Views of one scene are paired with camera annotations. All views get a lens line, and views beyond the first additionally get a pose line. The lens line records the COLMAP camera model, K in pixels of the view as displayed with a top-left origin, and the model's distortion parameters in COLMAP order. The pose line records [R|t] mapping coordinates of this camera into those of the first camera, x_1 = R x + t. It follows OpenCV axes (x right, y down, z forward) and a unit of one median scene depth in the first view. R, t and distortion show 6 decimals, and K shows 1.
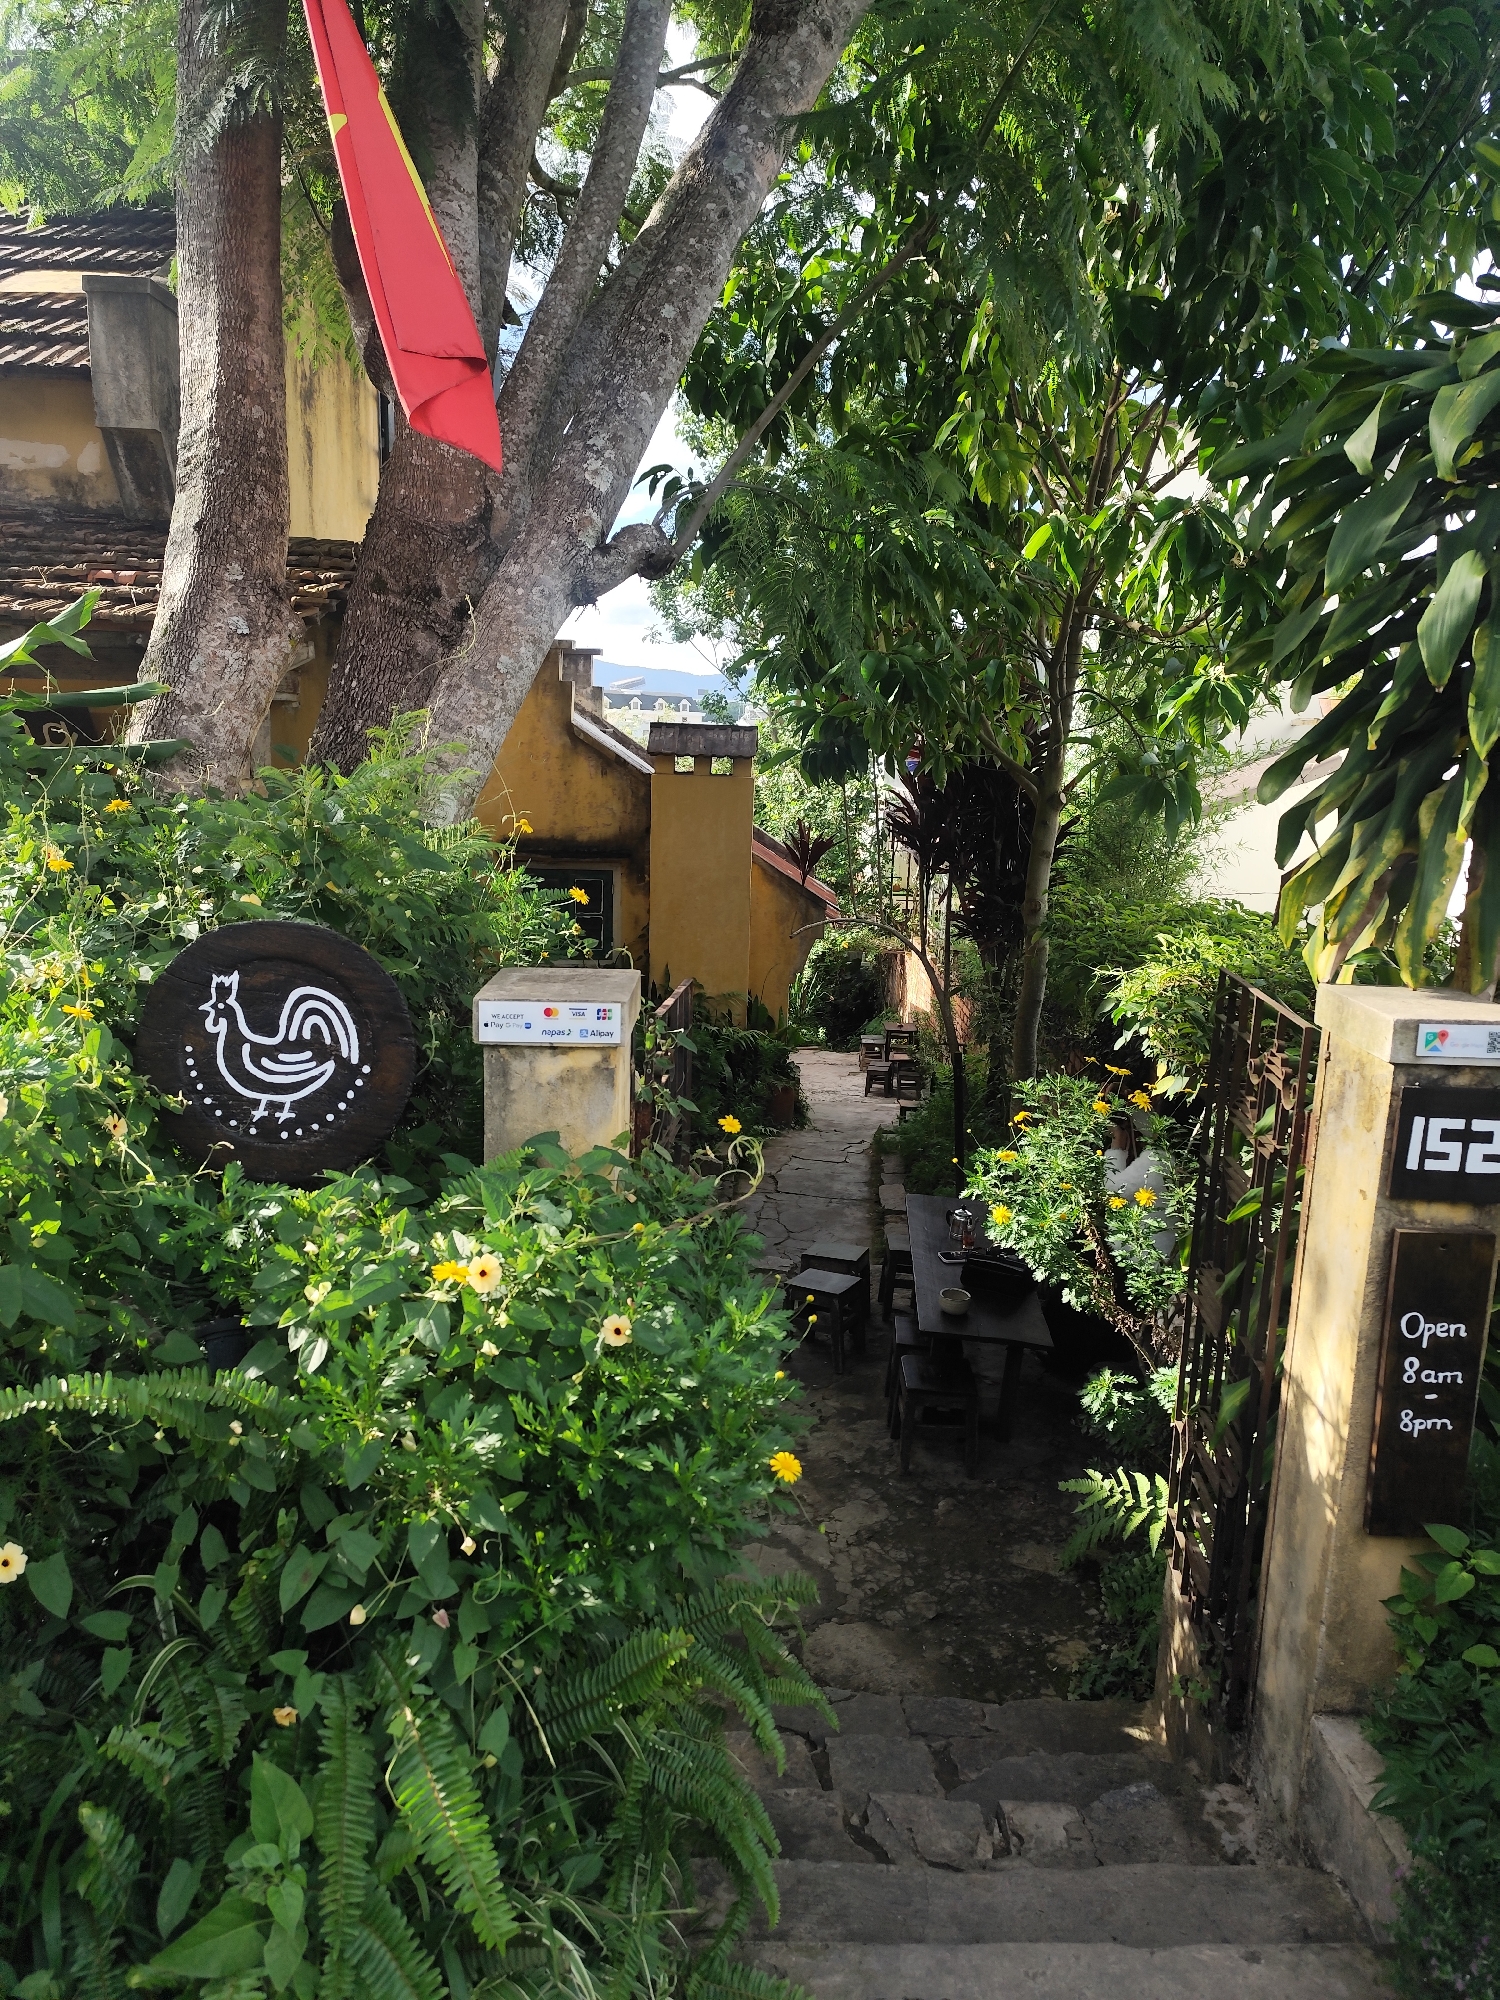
lens RADIAL K [[1354.8, 0, 744.2], [0, 1354.8, 1017.5], [0, 0, 1]] dist [0.023210, -0.003501]
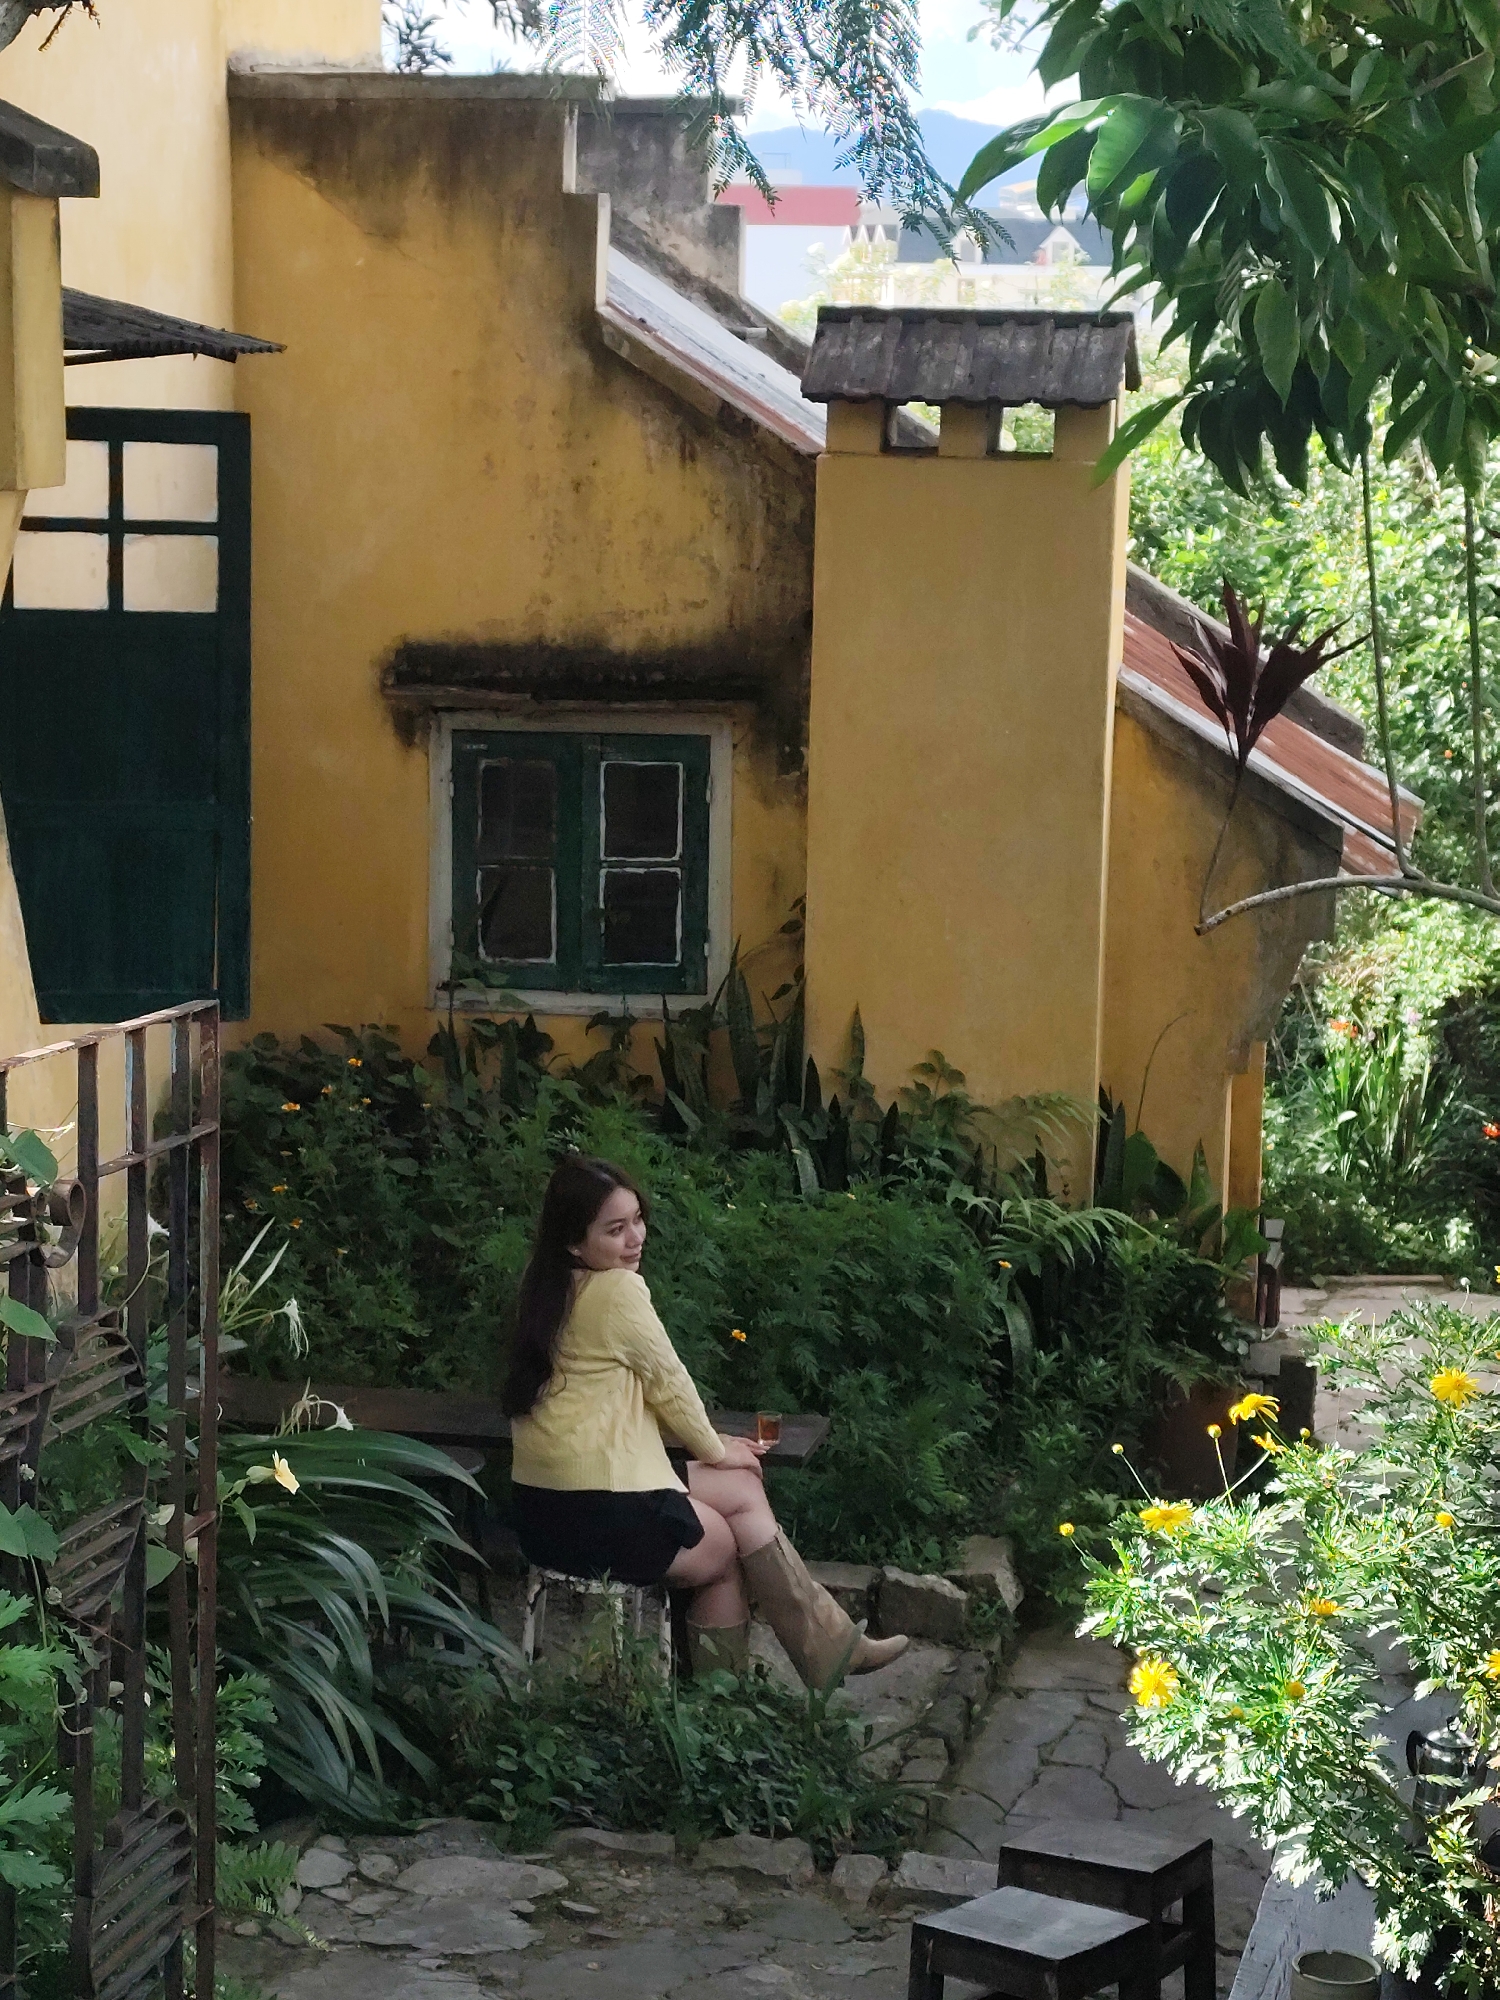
lens RADIAL K [[4092.3, 0, 733.4], [0, 4092.3, 1003.9], [0, 0, 1]] dist [0.049108, 0.000000]
pose [[0.989010, 0.010676, -0.147463, 0.372244], [-0.017327, 0.998886, -0.043894, 0.027414], [0.146830, 0.045967, 0.988093, -0.124290]]
